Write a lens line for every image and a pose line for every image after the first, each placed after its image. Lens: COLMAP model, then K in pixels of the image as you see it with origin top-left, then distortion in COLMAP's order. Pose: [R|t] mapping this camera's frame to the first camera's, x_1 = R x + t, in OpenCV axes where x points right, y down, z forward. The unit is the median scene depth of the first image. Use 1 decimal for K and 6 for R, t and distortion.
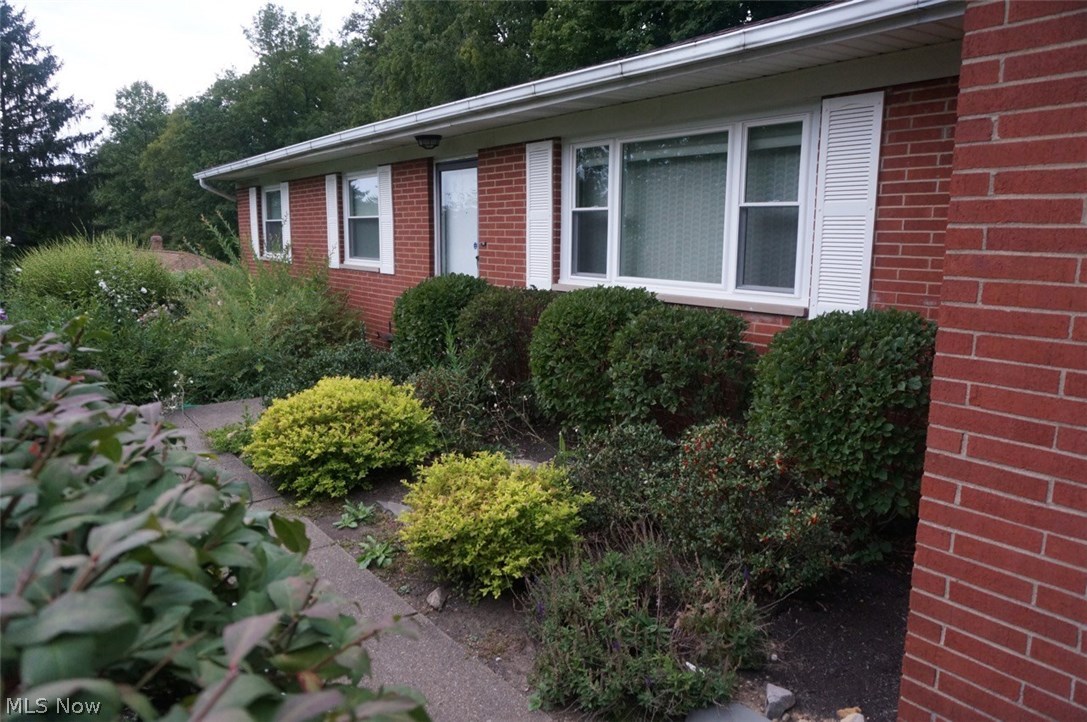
lens RADIAL K [[708.9, 0, 546.6], [0, 708.9, 346.8], [0, 0, 1]] dist [0.005595, 0.003737]
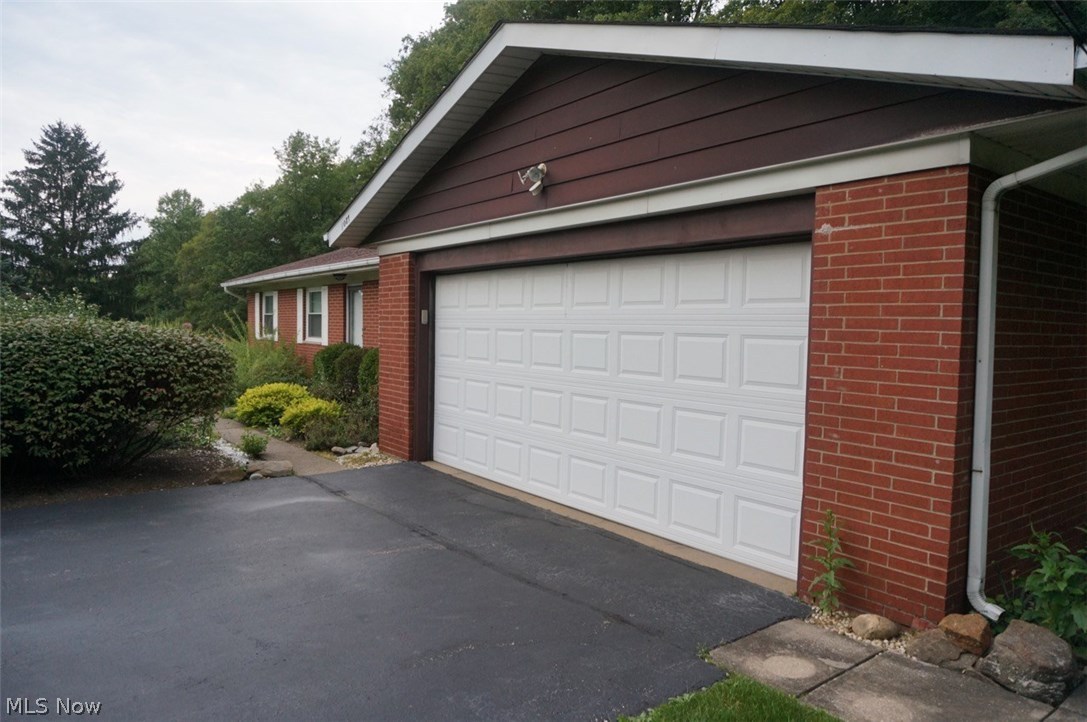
lens RADIAL K [[735.9, 0, 543.5], [0, 735.9, 361.0], [0, 0, 1]] dist [0.001821, -0.000117]
pose [[0.999173, 0.015804, -0.037469, 0.102658], [-0.019887, 0.993594, -0.111246, 0.033840], [0.035471, 0.111899, 0.993086, -0.210144]]
